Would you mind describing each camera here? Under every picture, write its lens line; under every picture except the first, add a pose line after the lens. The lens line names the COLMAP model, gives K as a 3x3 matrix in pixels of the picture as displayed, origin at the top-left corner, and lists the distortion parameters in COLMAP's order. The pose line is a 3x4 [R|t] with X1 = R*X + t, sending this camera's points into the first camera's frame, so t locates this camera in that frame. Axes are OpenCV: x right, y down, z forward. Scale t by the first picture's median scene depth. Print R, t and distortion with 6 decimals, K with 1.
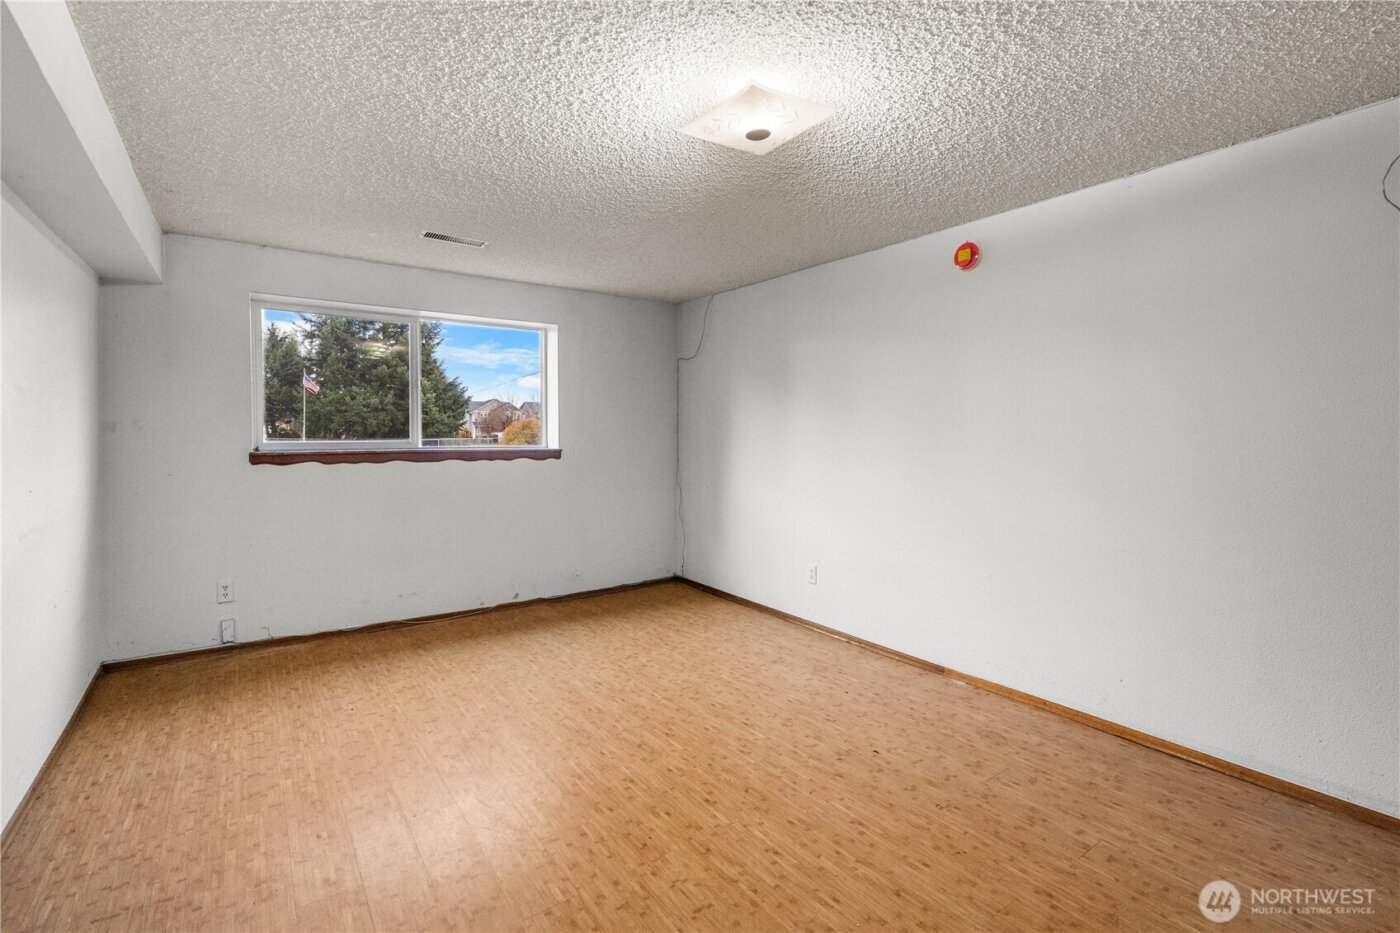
lens RADIAL K [[649.3, 0, 699.2], [0, 649.3, 460.3], [0, 0, 1]] dist [-0.001259, 0.000646]
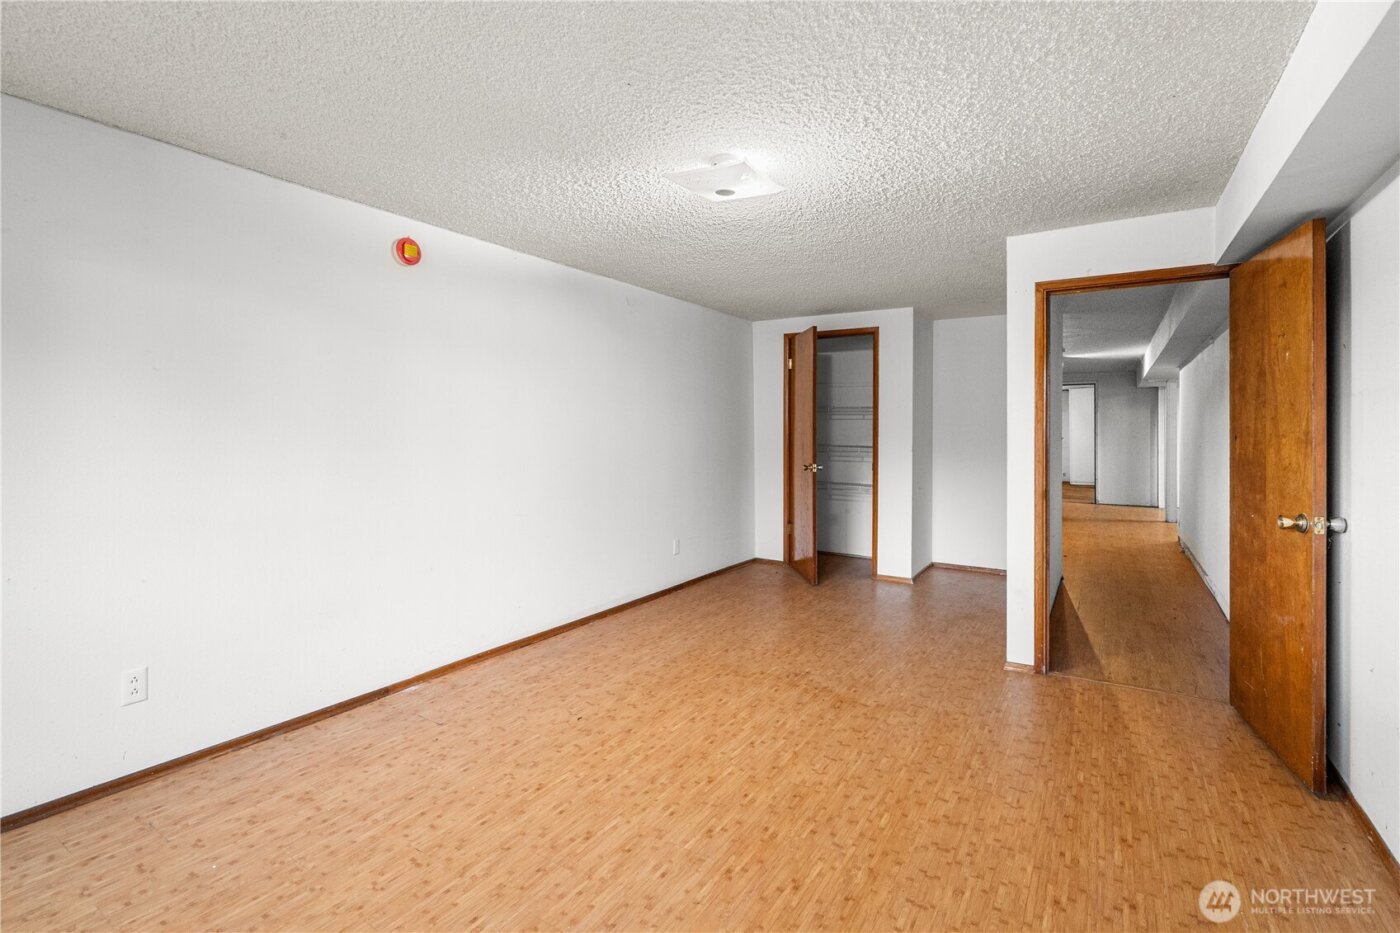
lens RADIAL K [[649.3, 0, 694.0], [0, 649.3, 435.3], [0, 0, 1]] dist [-0.001259, 0.000646]
pose [[-0.377843, -0.007424, 0.925840, -0.806382], [0.033614, 0.999199, 0.021730, -0.052162], [-0.925259, 0.039331, -0.377291, 1.188035]]
